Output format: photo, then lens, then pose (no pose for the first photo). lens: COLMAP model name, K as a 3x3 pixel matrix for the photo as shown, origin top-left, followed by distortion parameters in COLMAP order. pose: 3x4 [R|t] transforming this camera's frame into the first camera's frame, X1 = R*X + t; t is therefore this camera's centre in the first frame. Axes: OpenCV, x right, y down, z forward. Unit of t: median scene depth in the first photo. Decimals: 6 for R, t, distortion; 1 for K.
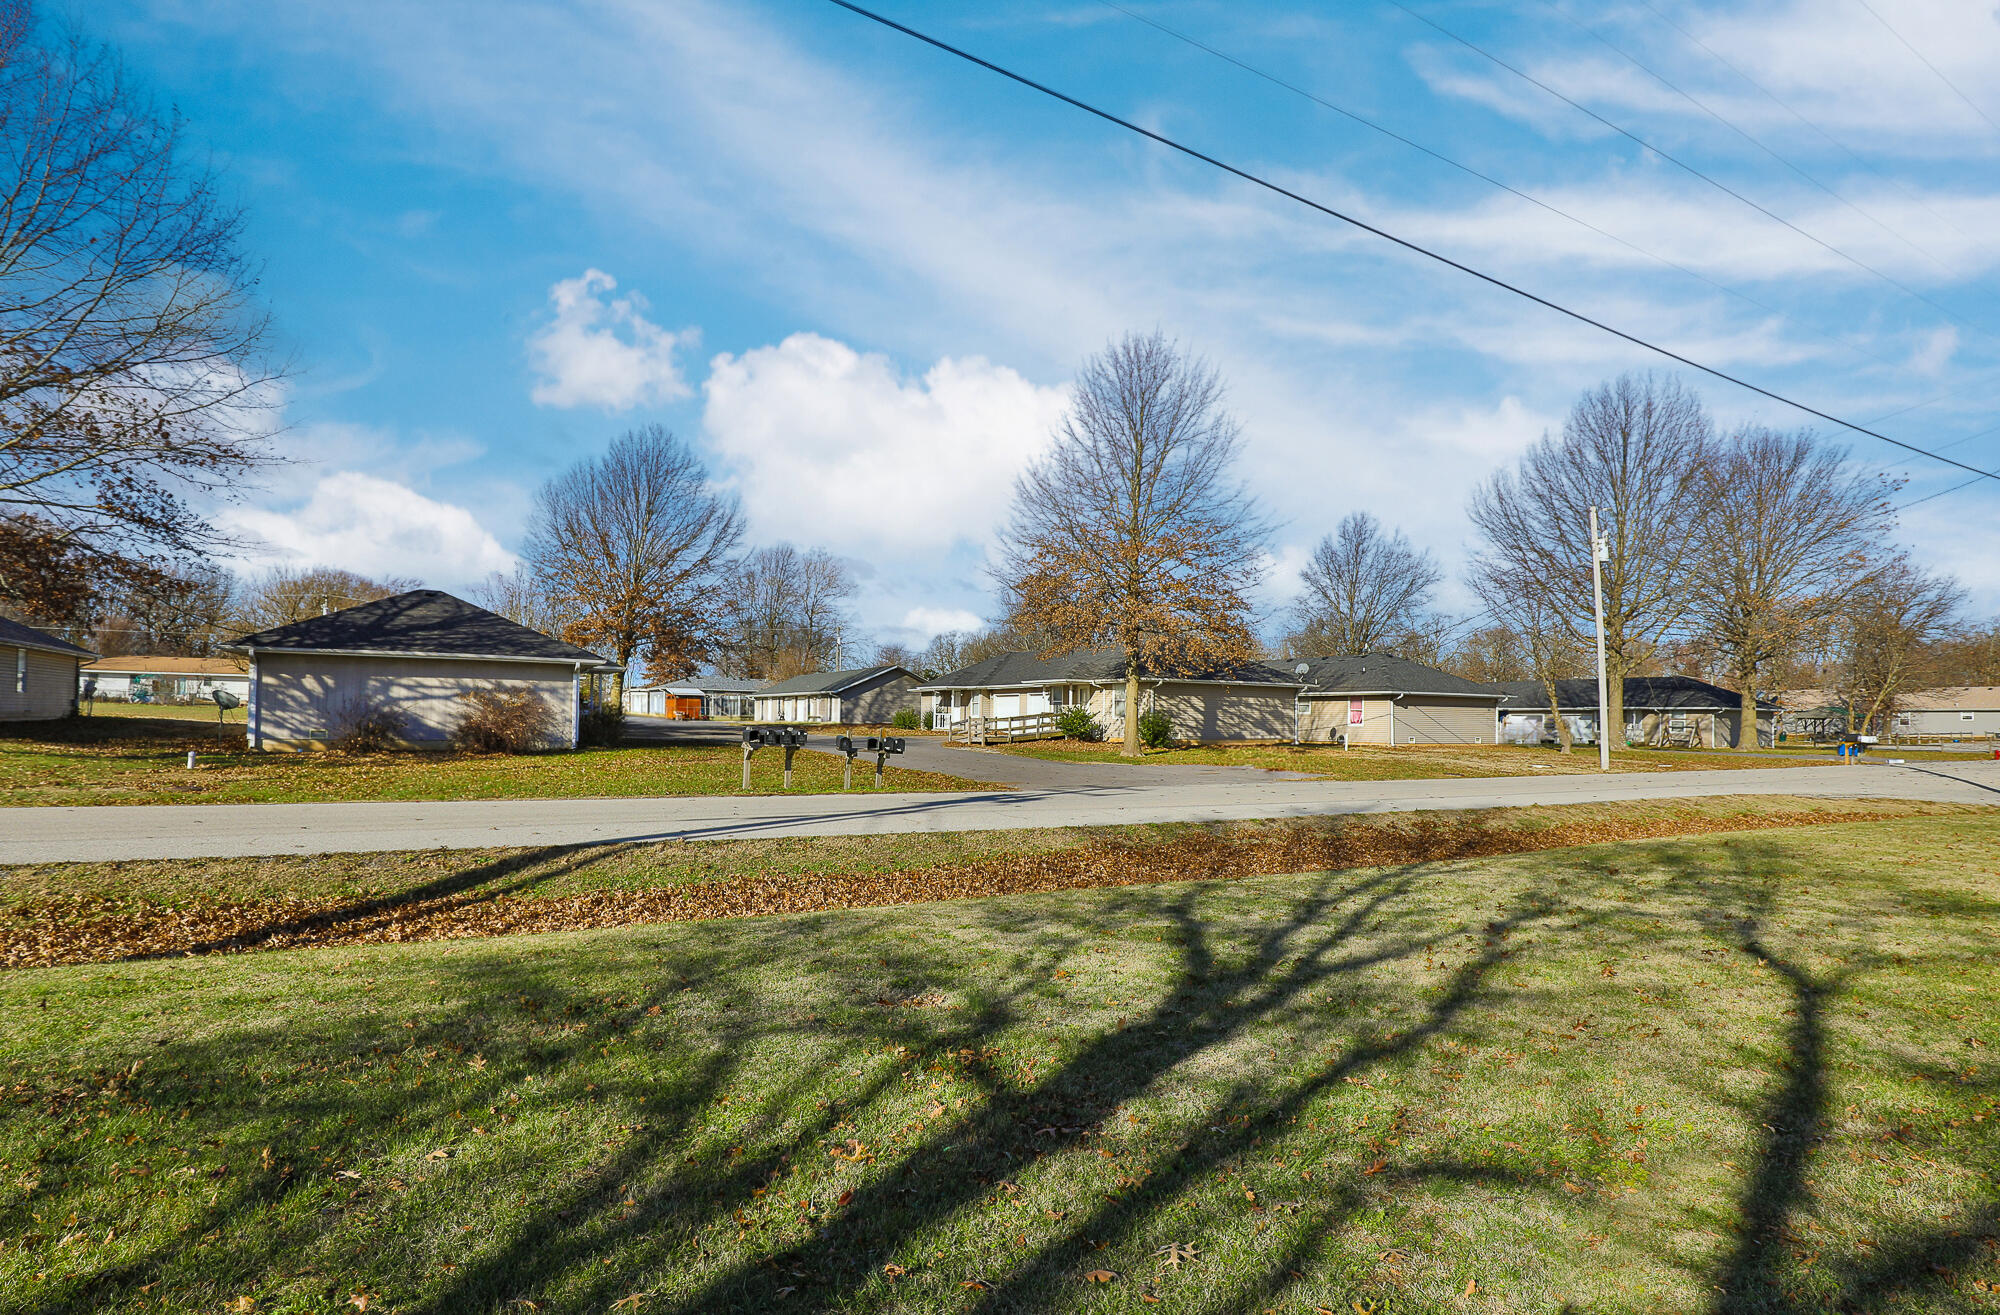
lens RADIAL K [[1005.0, 0, 1002.6], [0, 1005.0, 648.8], [0, 0, 1]] dist [0.004403, -0.000020]
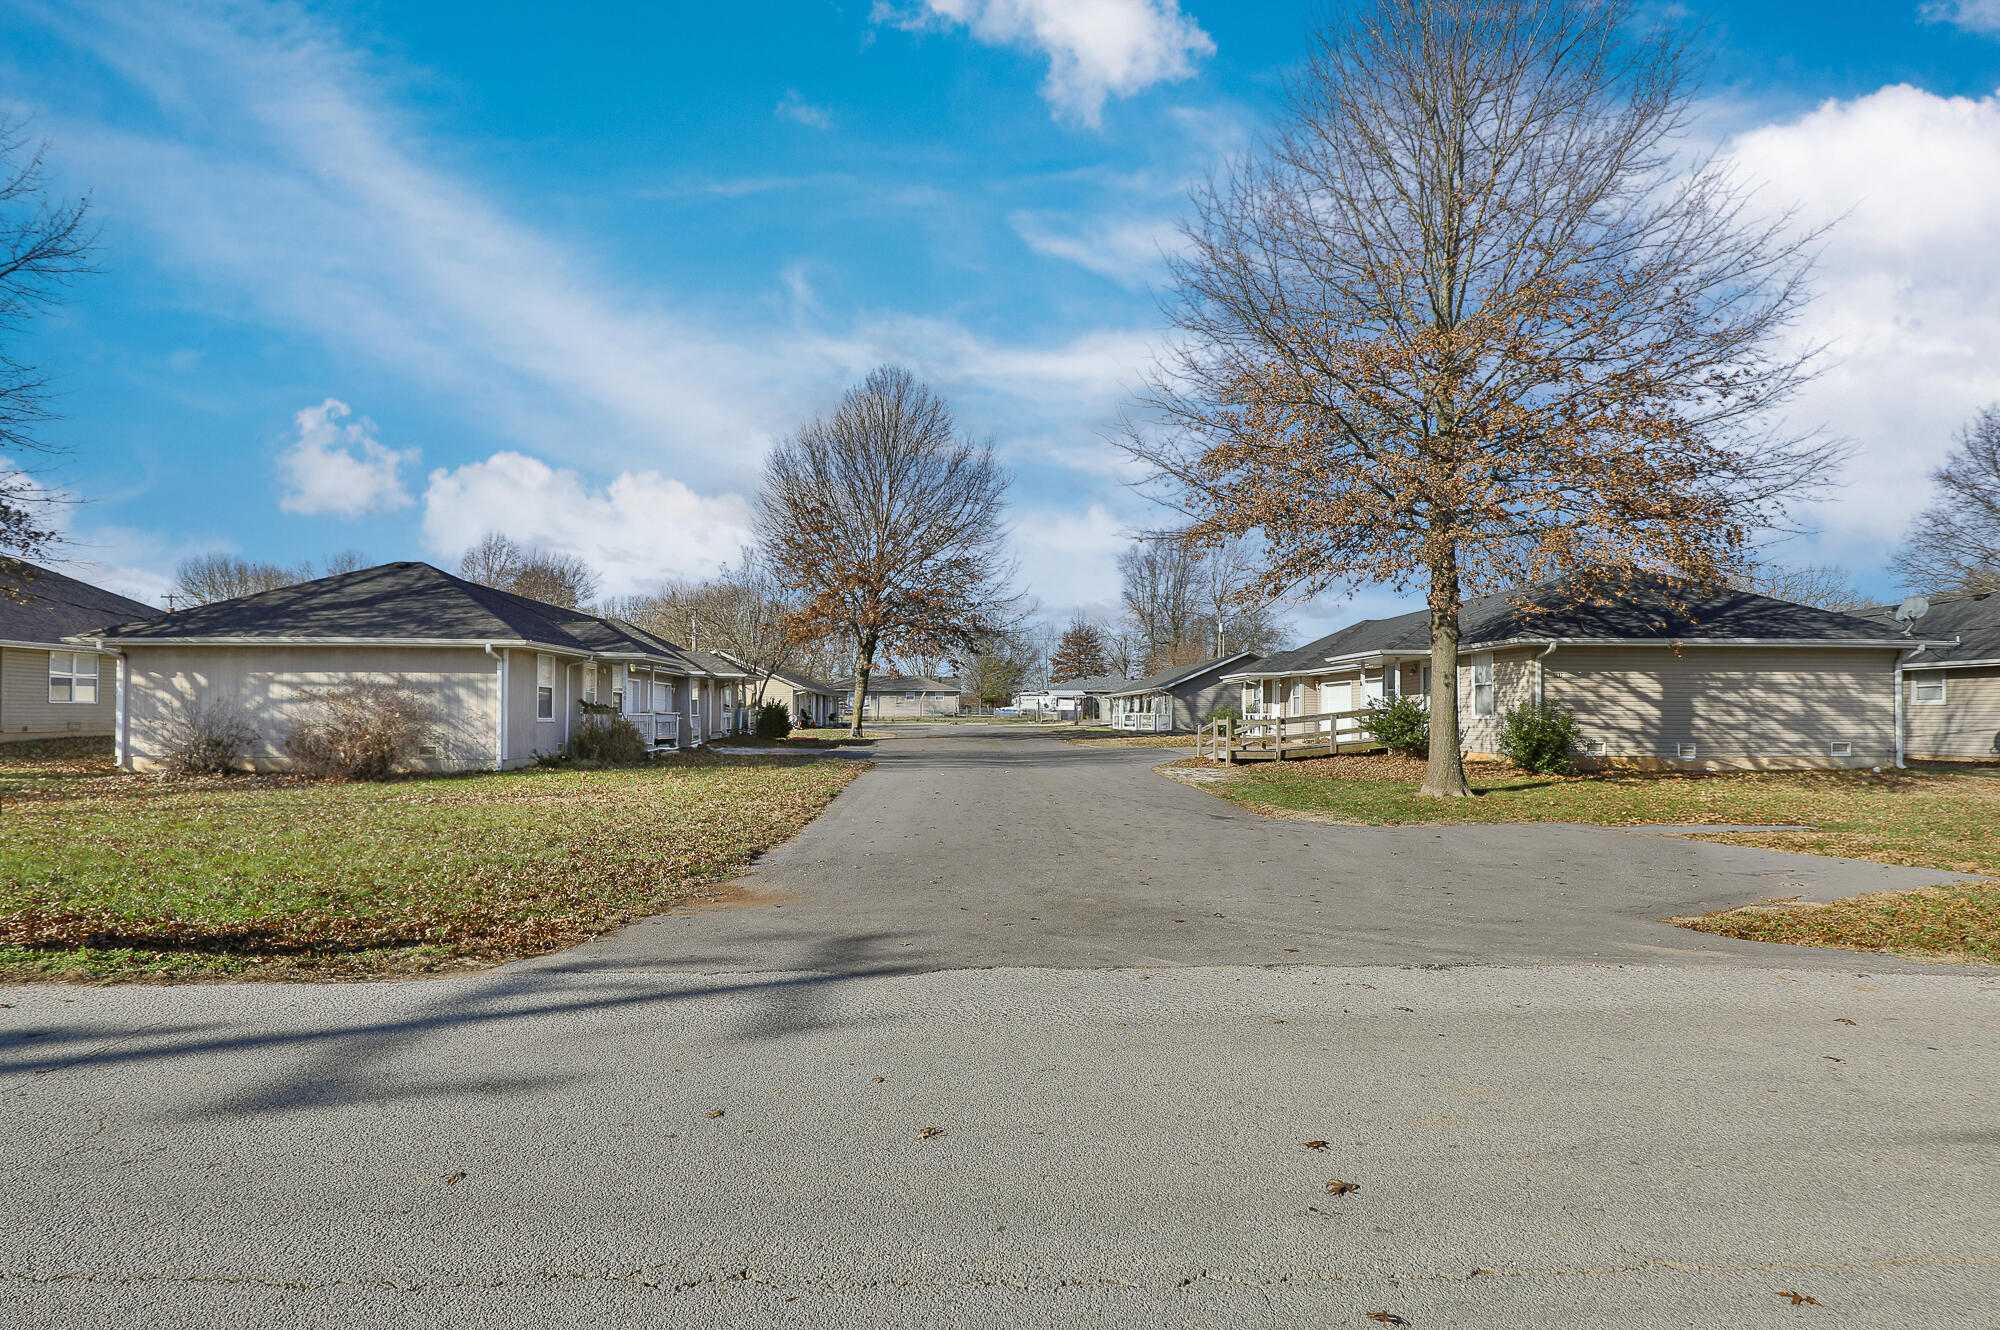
lens RADIAL K [[1005.0, 0, 990.3], [0, 1005.0, 687.4], [0, 0, 1]] dist [0.004403, -0.000020]
pose [[0.887863, -0.025617, -0.459394, 0.152755], [0.041820, 0.998809, 0.025128, 0.032461], [0.458203, -0.041522, 0.887877, 0.442820]]
